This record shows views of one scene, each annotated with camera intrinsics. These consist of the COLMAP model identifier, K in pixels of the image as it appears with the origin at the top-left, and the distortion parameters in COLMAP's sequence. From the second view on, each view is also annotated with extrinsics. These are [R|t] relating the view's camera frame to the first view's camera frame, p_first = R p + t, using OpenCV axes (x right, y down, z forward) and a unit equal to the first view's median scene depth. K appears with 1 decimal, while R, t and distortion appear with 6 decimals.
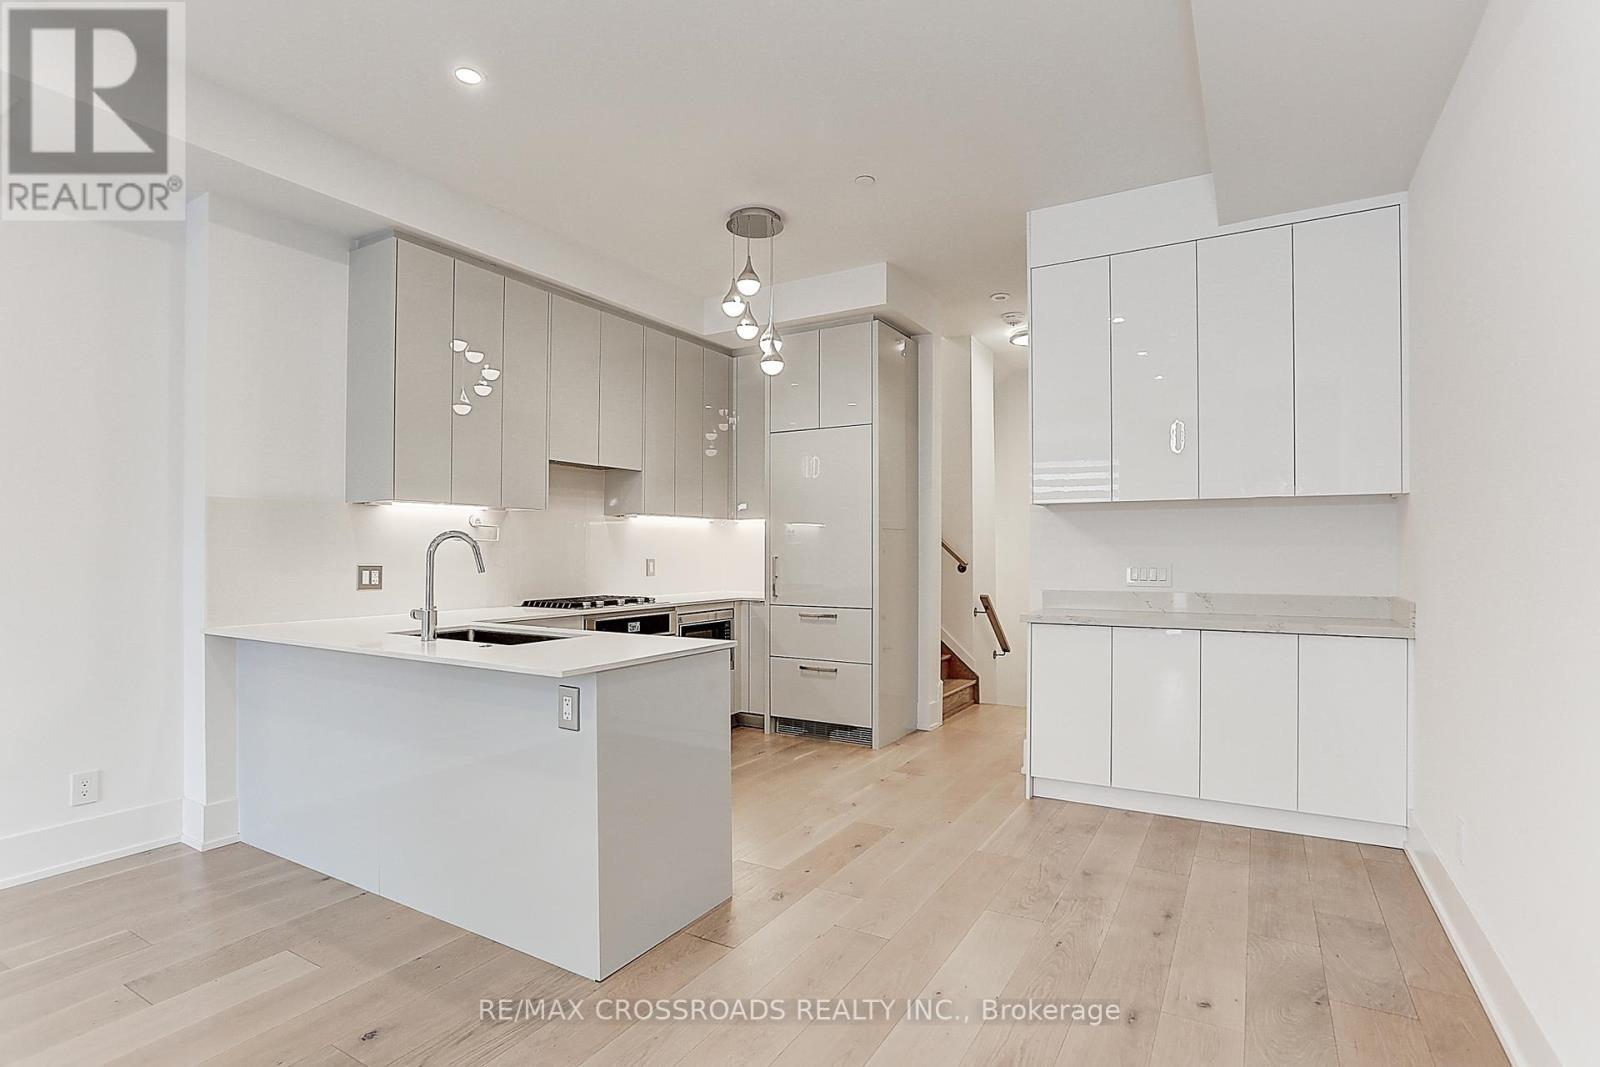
lens RADIAL K [[796.1, 0, 777.4], [0, 796.1, 541.1], [0, 0, 1]] dist [-0.050150, 0.018738]
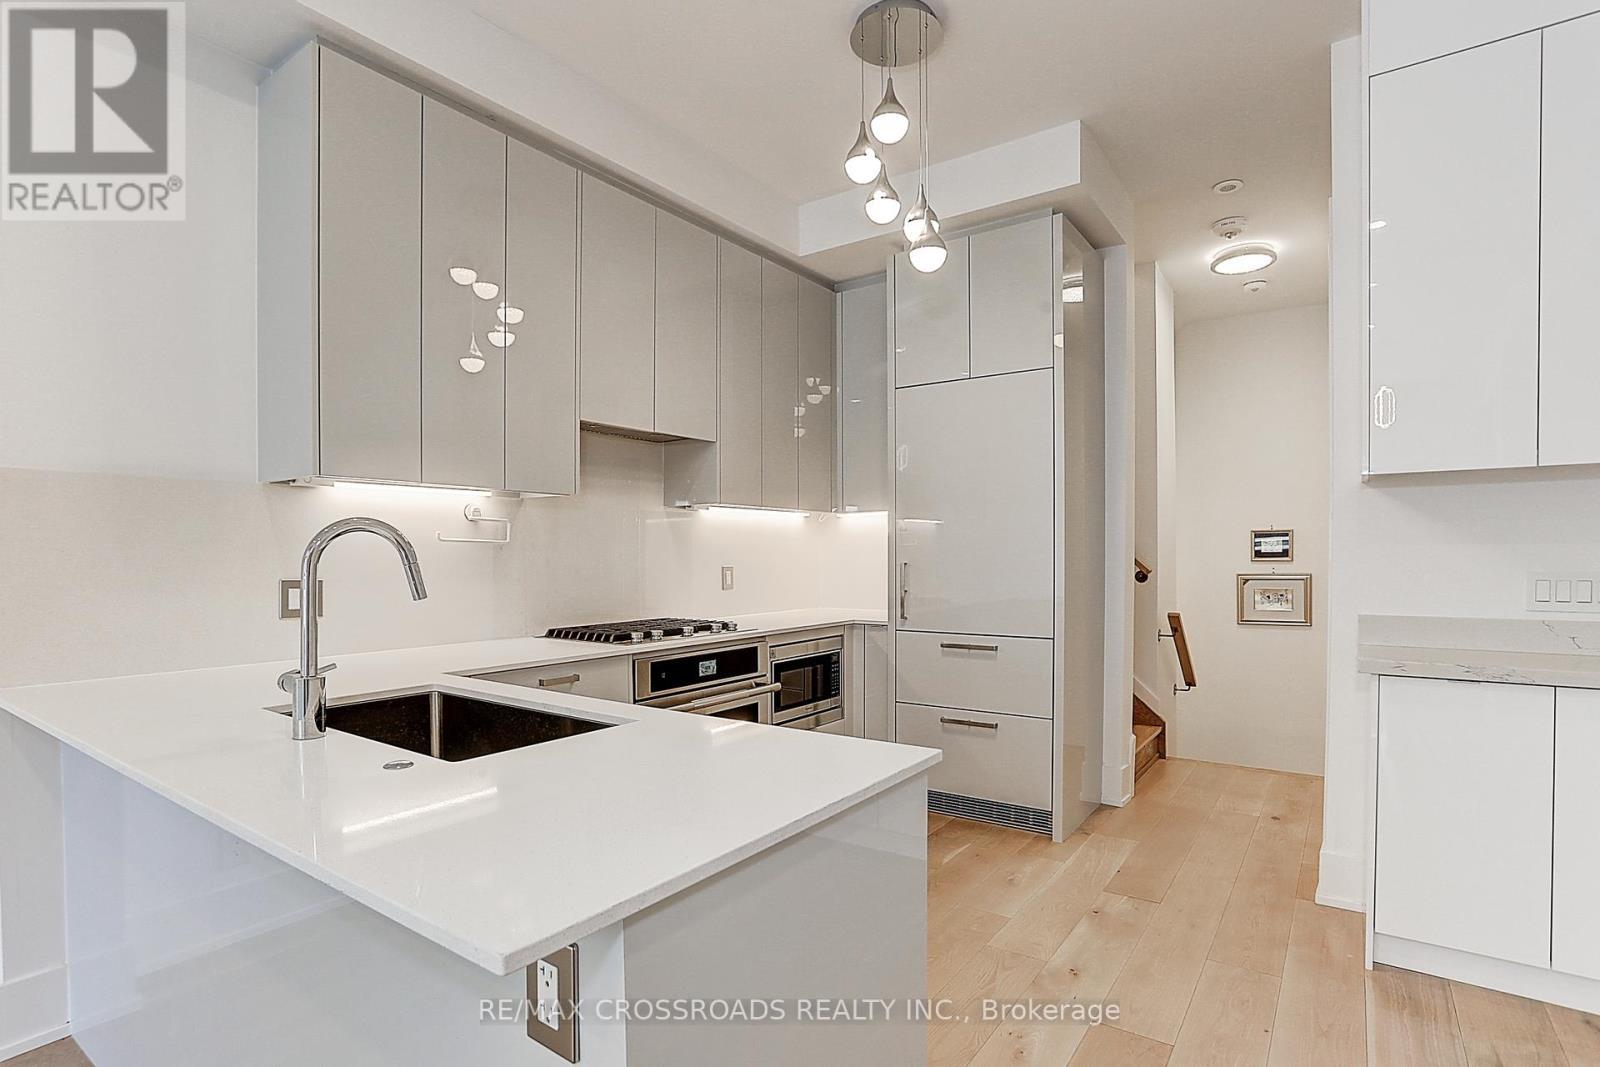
lens RADIAL K [[804.1, 0, 790.6], [0, 804.1, 564.6], [0, 0, 1]] dist [-0.061941, 0.030385]
pose [[0.997865, -0.003662, -0.065211, -0.065153], [0.005198, 0.999713, 0.023391, 0.004647], [0.065107, -0.023680, 0.997597, 0.324381]]
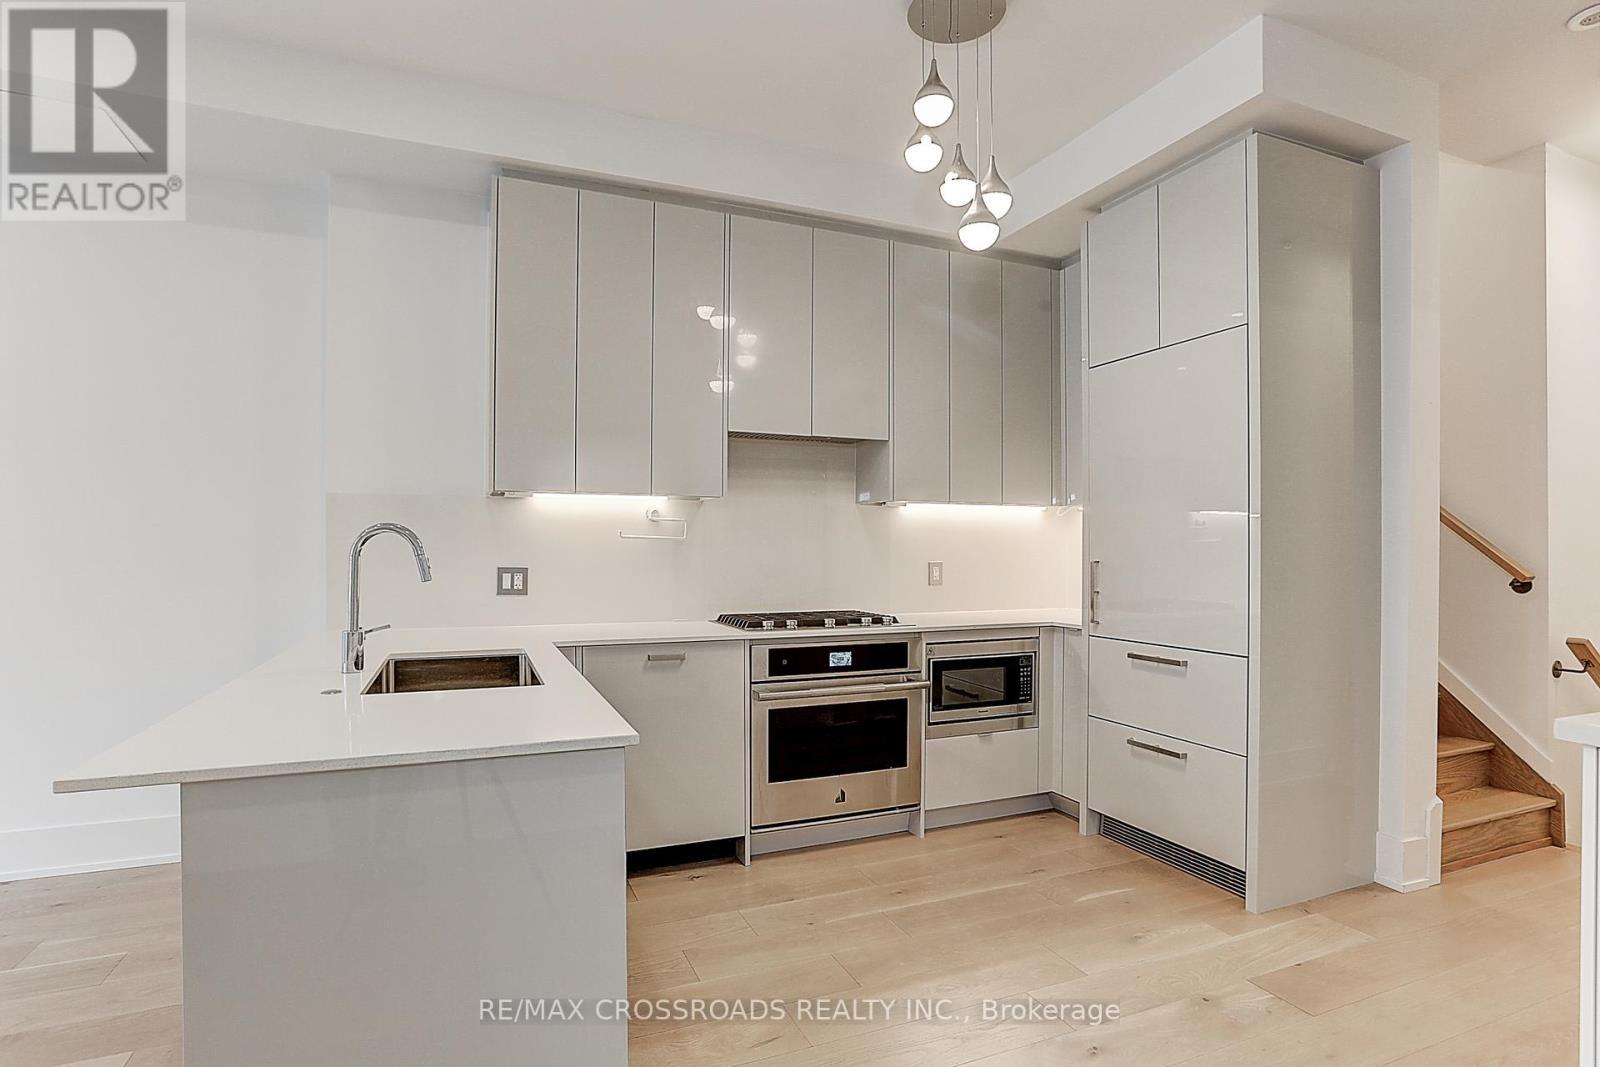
lens RADIAL K [[797.5, 0, 778.8], [0, 797.5, 545.8], [0, 0, 1]] dist [-0.040029, 0.013334]
pose [[0.806853, -0.000440, -0.590752, 0.192946], [0.004390, 0.999977, 0.005251, 0.003517], [0.590736, -0.006831, 0.806836, 0.393620]]
